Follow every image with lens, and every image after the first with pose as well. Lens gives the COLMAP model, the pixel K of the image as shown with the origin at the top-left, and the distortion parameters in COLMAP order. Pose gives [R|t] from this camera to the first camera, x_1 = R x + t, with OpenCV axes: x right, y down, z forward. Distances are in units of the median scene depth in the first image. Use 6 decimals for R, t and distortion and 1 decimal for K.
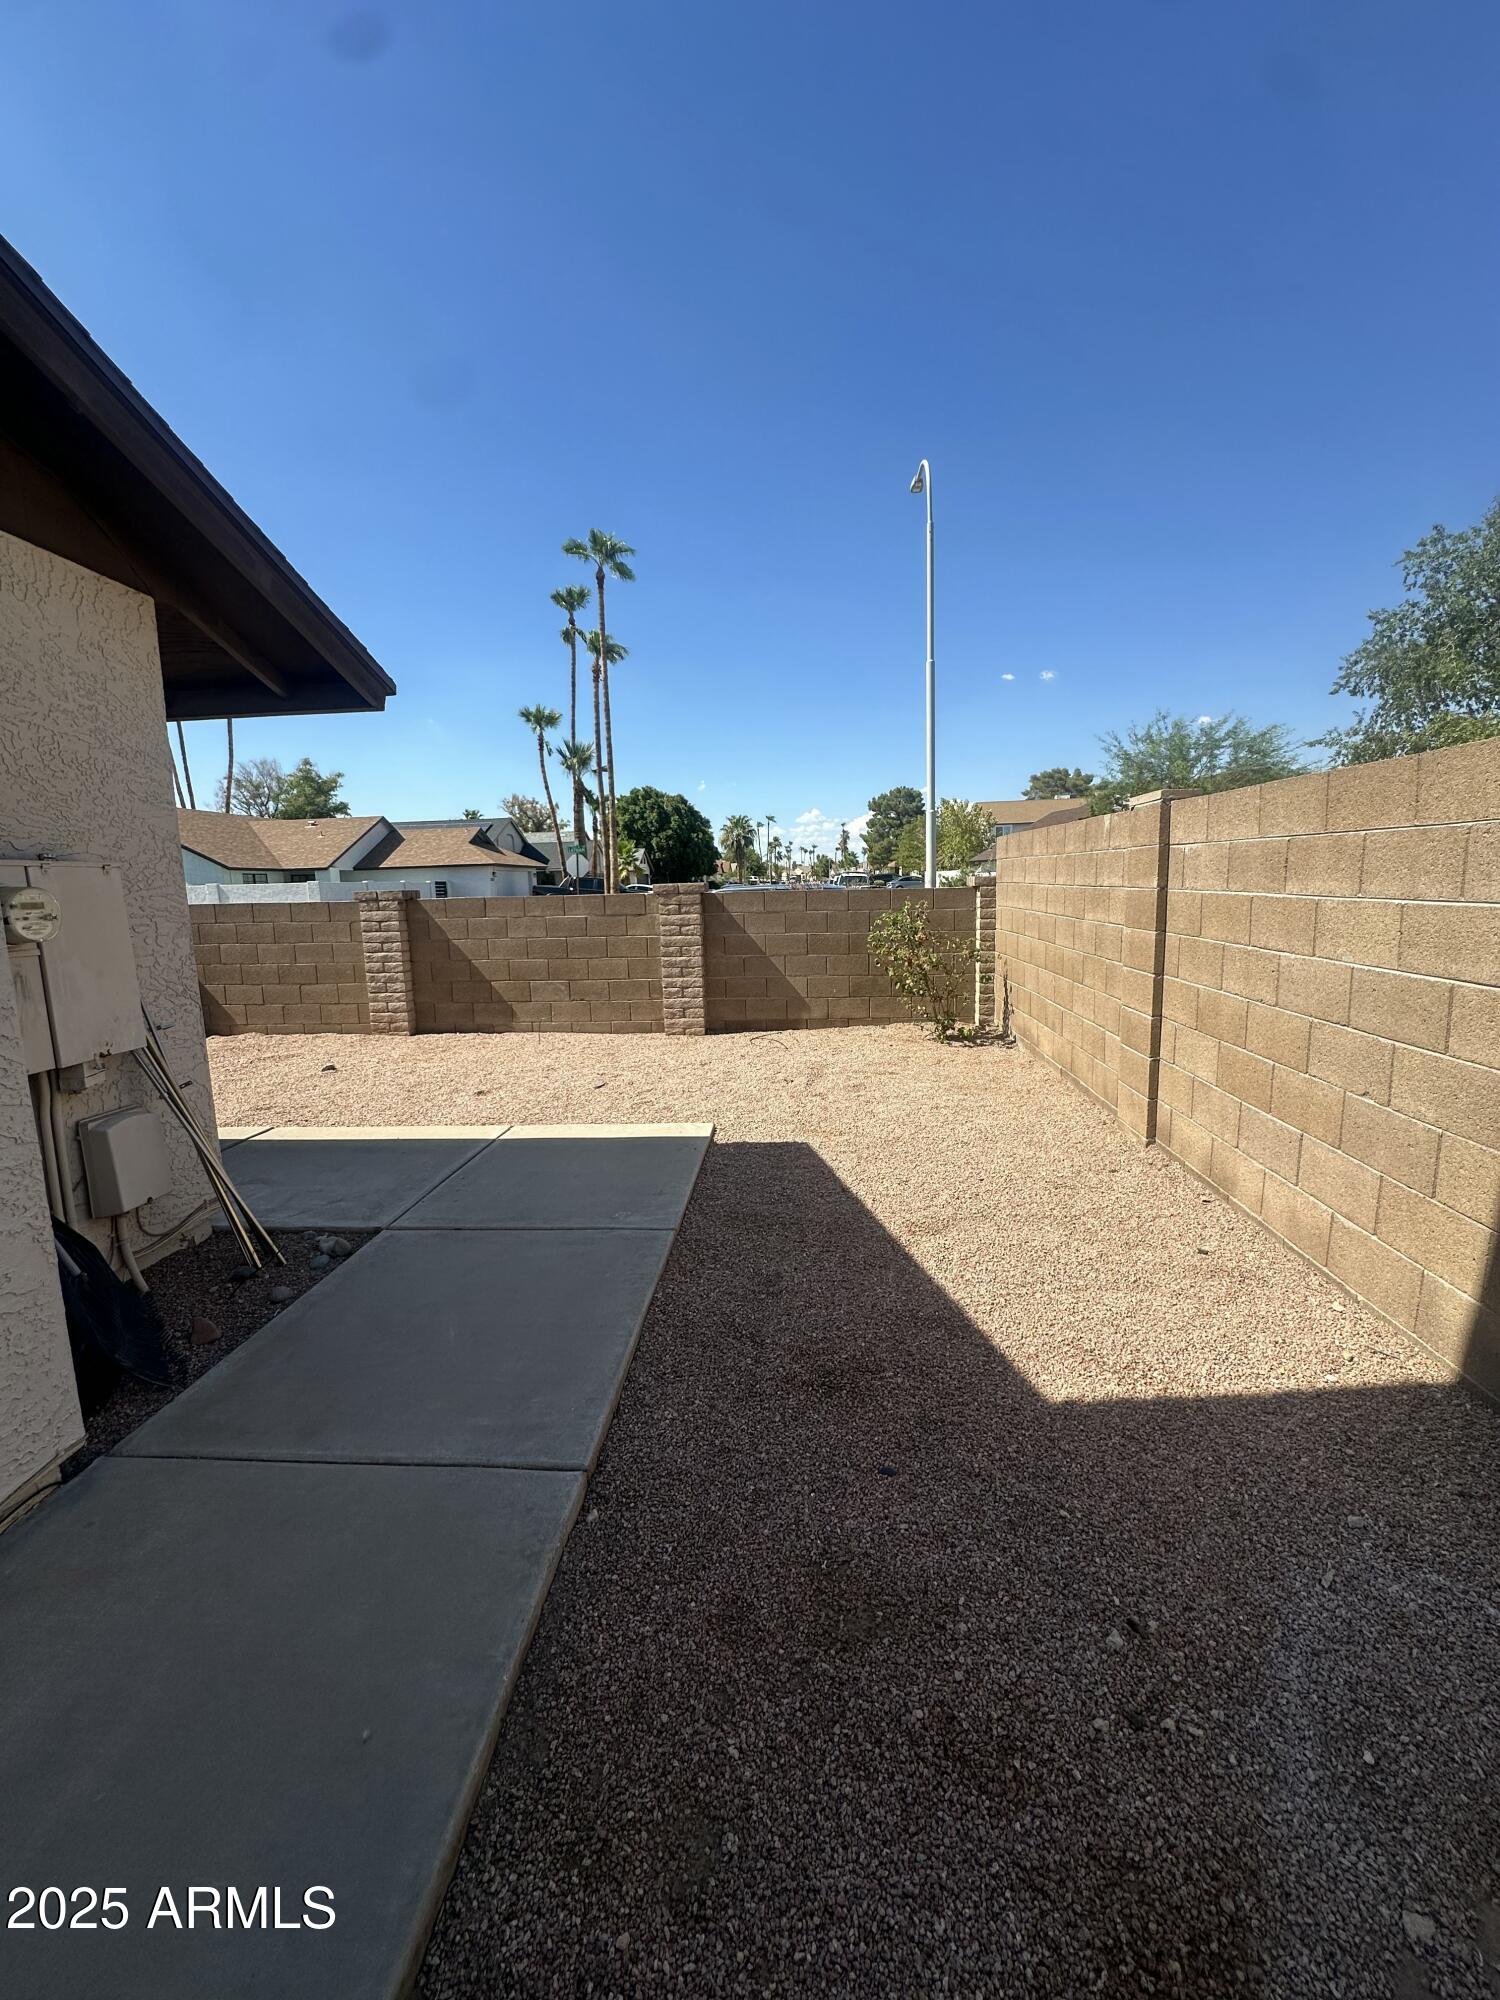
lens RADIAL K [[804.6, 0, 751.4], [0, 804.6, 998.4], [0, 0, 1]] dist [-0.004956, 0.000949]
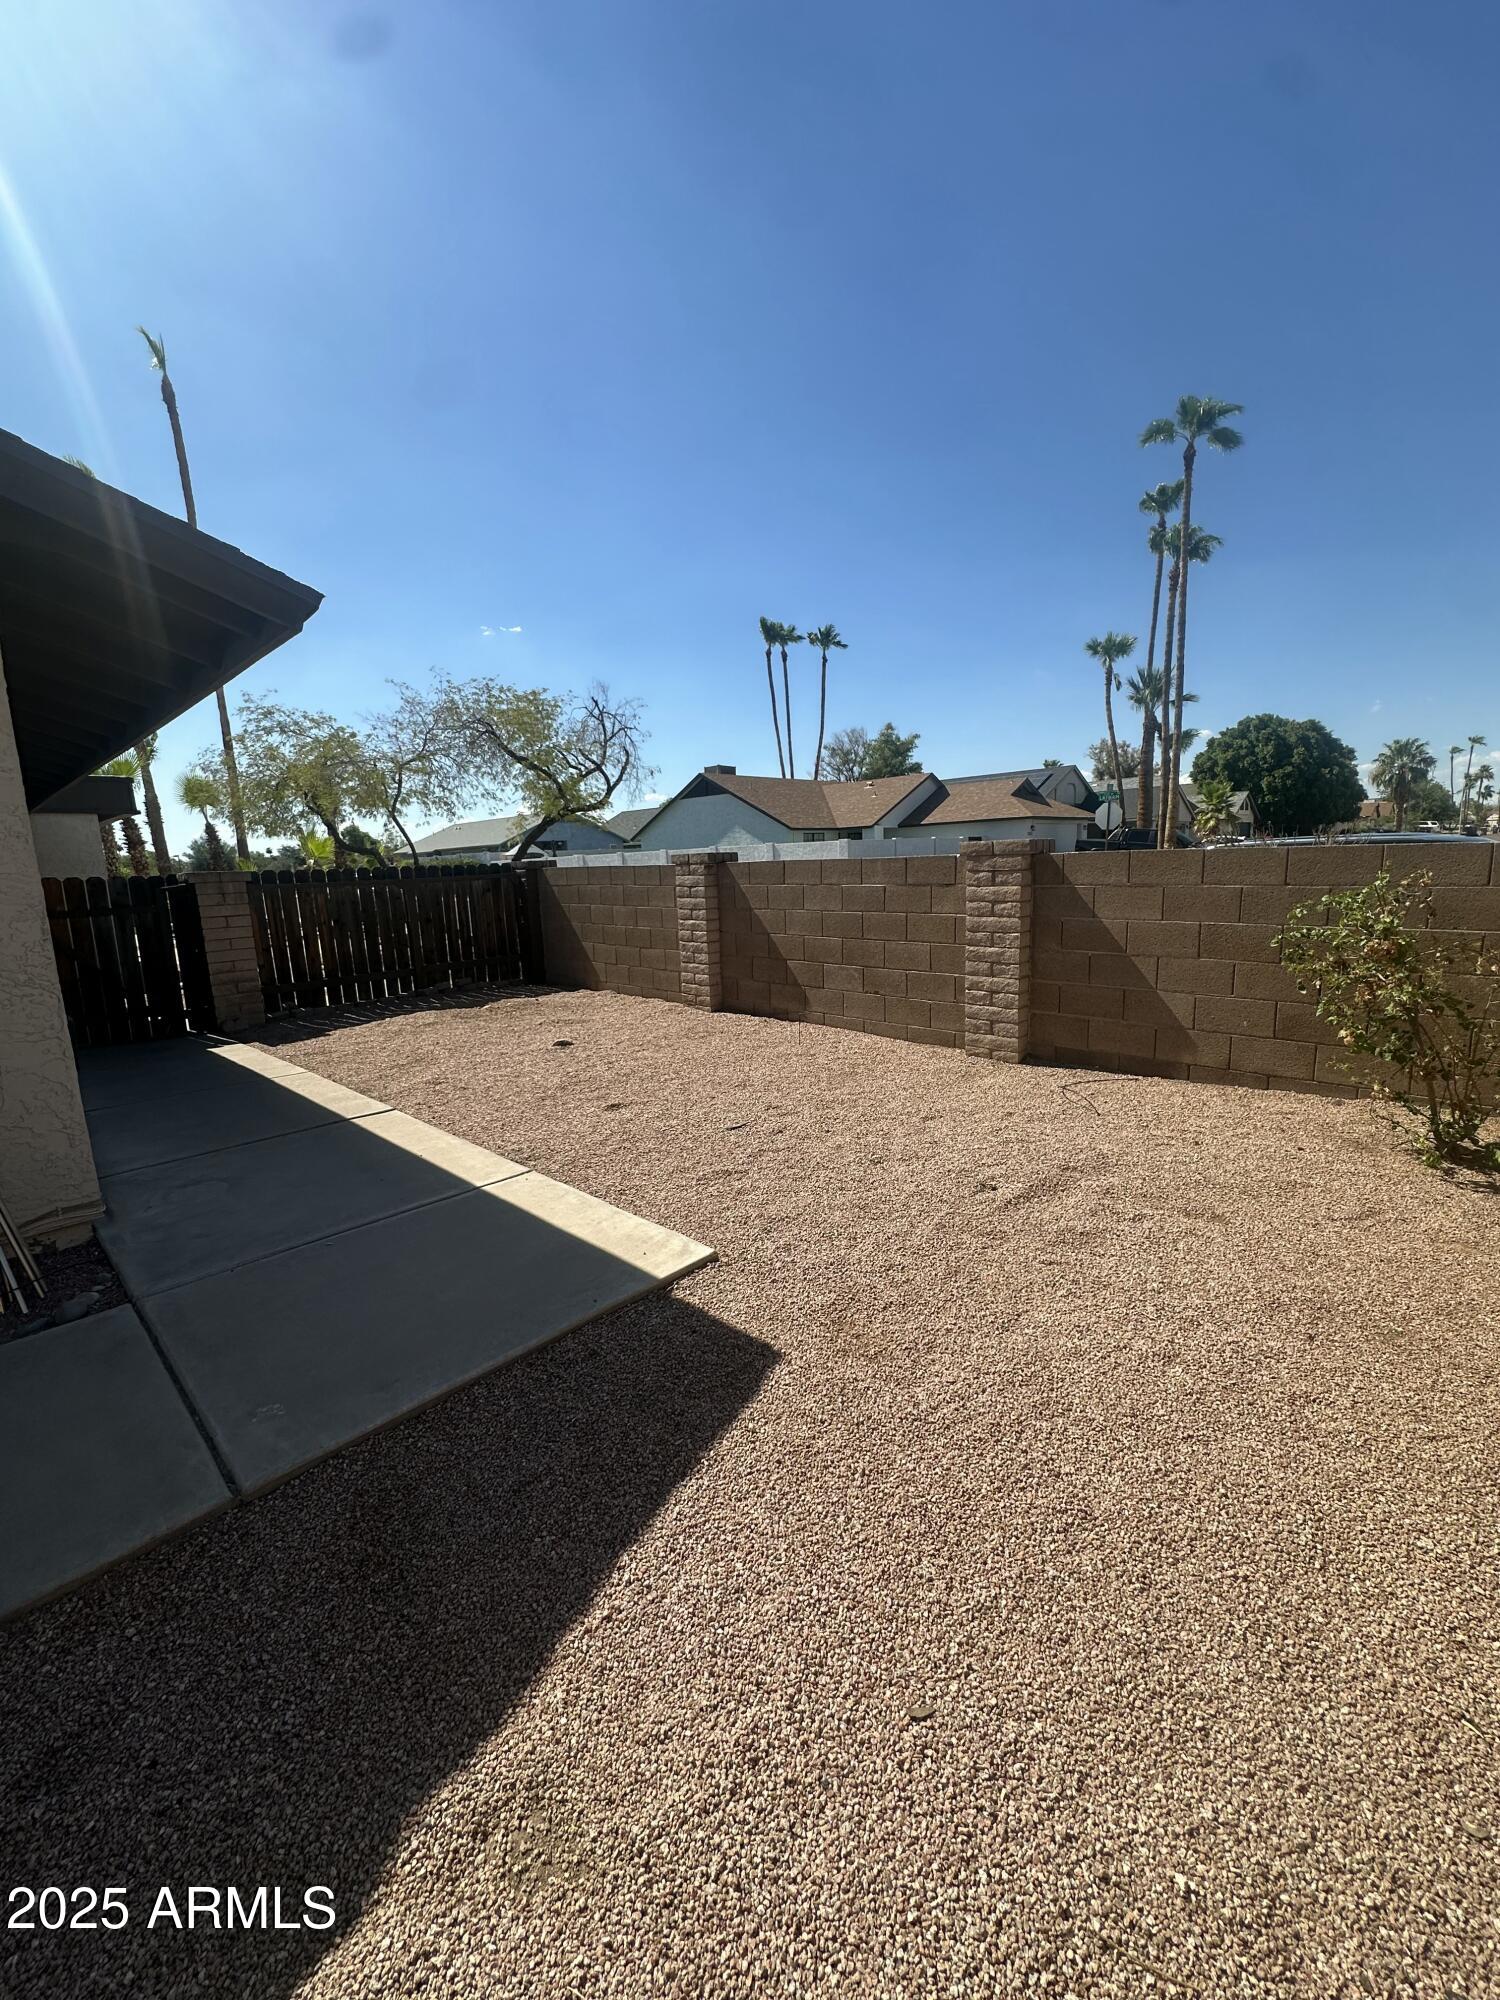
lens RADIAL K [[804.6, 0, 748.3], [0, 804.6, 999.0], [0, 0, 1]] dist [-0.004956, 0.000949]
pose [[0.763138, 0.109569, -0.636879, 0.035515], [-0.073472, 0.993842, 0.082943, -0.008851], [0.642045, -0.016504, 0.766489, 0.059512]]
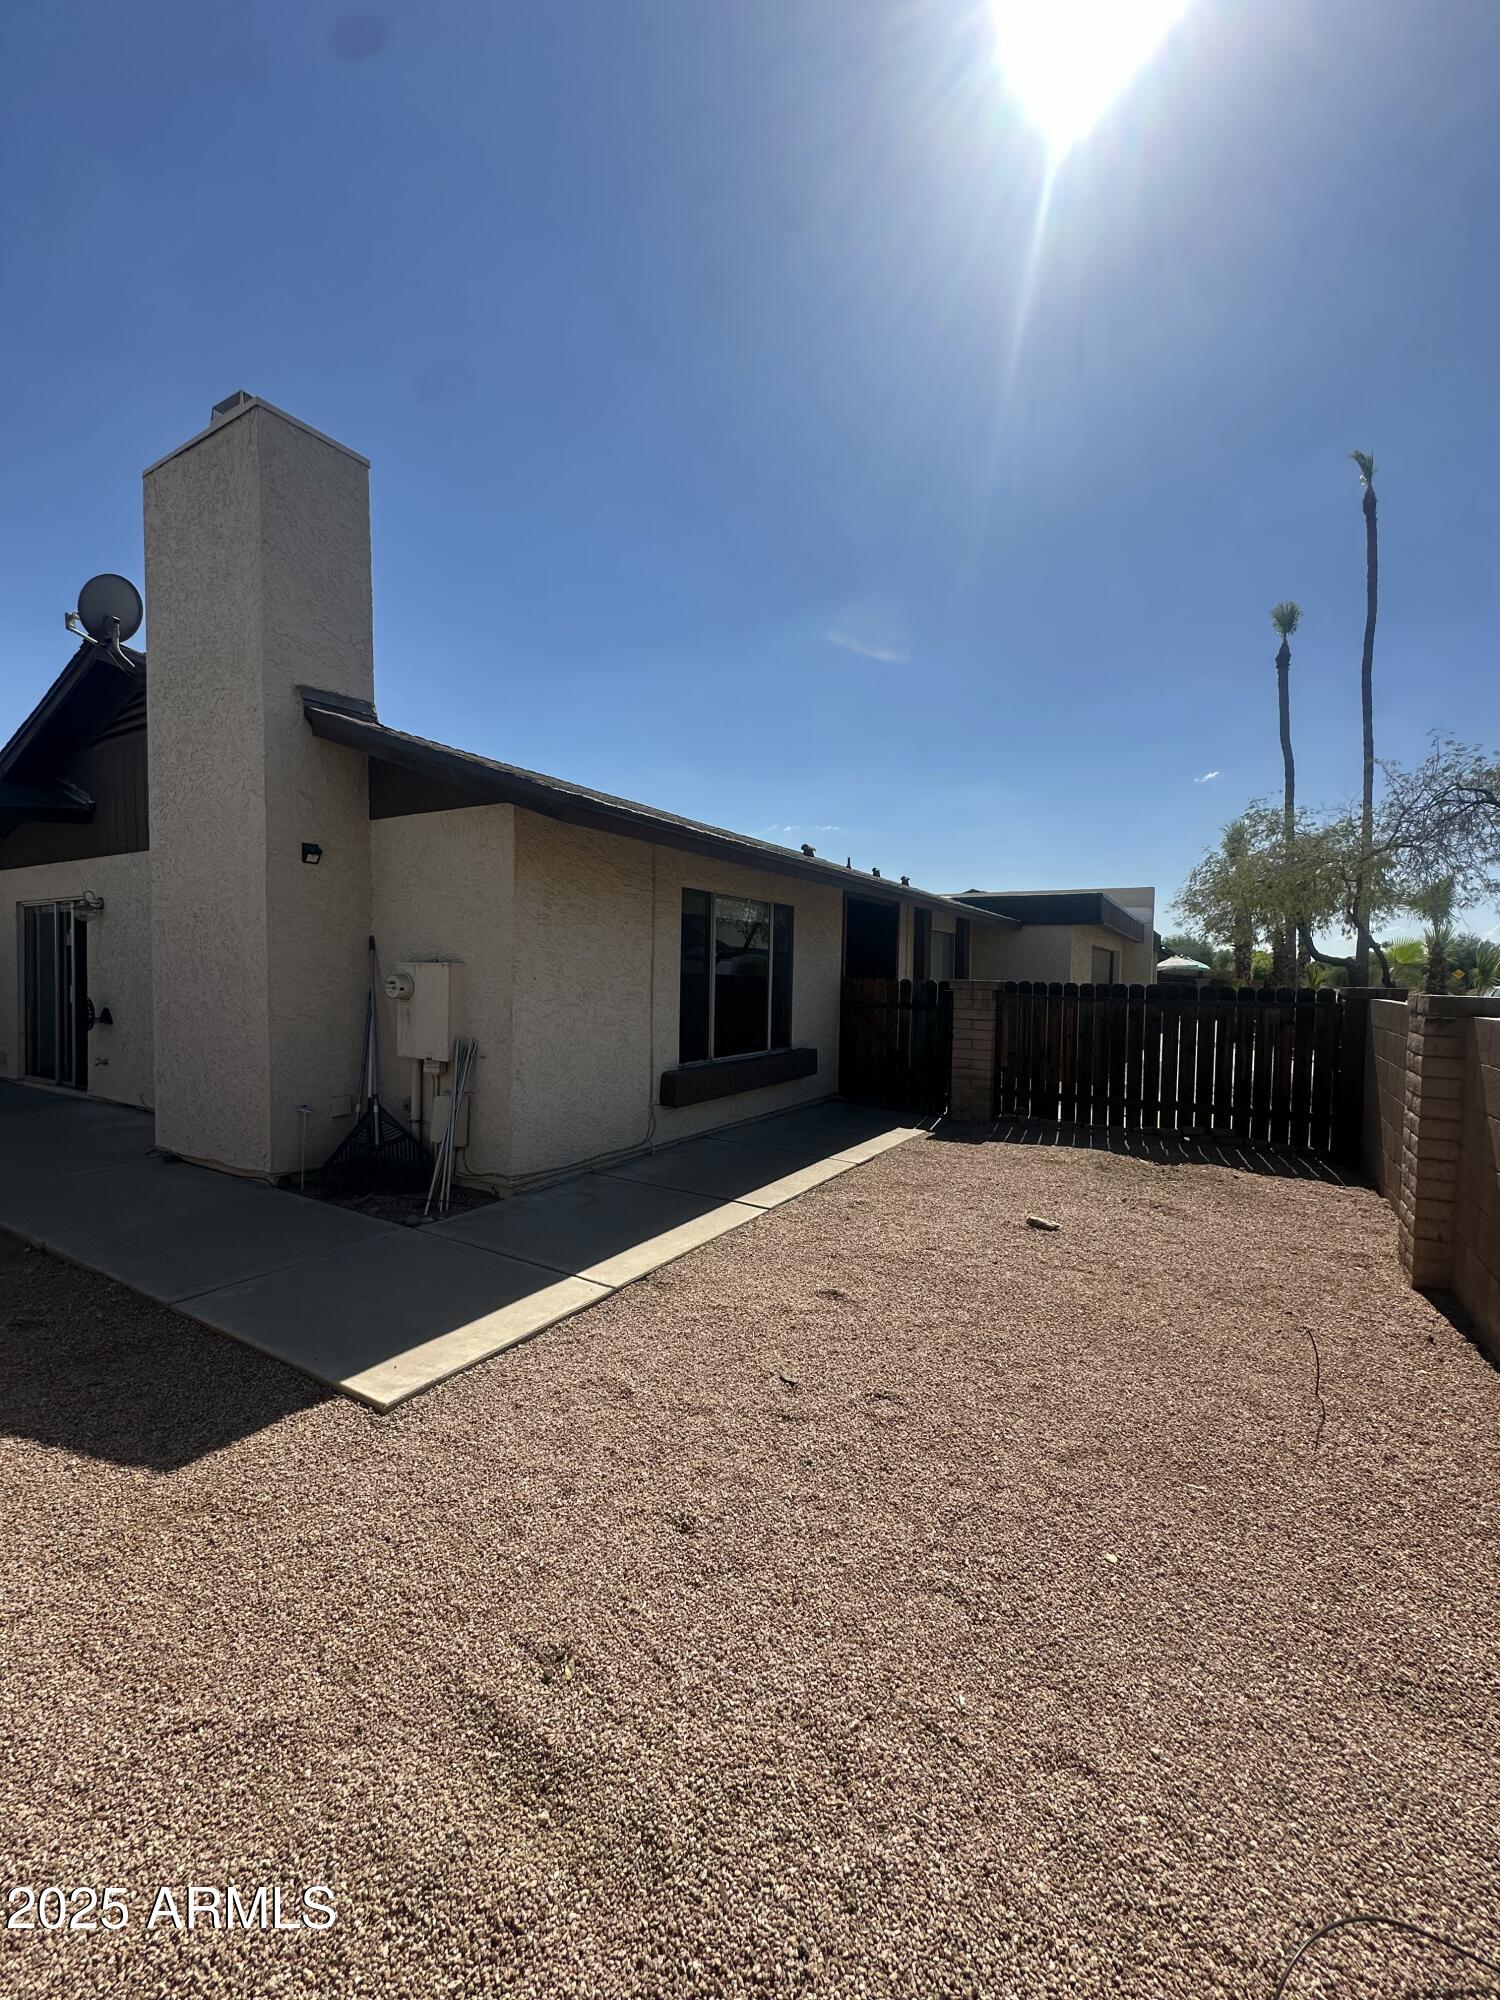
lens RADIAL K [[804.6, 0, 736.7], [0, 804.6, 994.7], [0, 0, 1]] dist [-0.004956, 0.000949]
pose [[-0.455075, 0.047921, -0.889163, 0.035763], [-0.131937, 0.983900, 0.120552, -0.025039], [0.880624, 0.172173, -0.441426, 0.151043]]
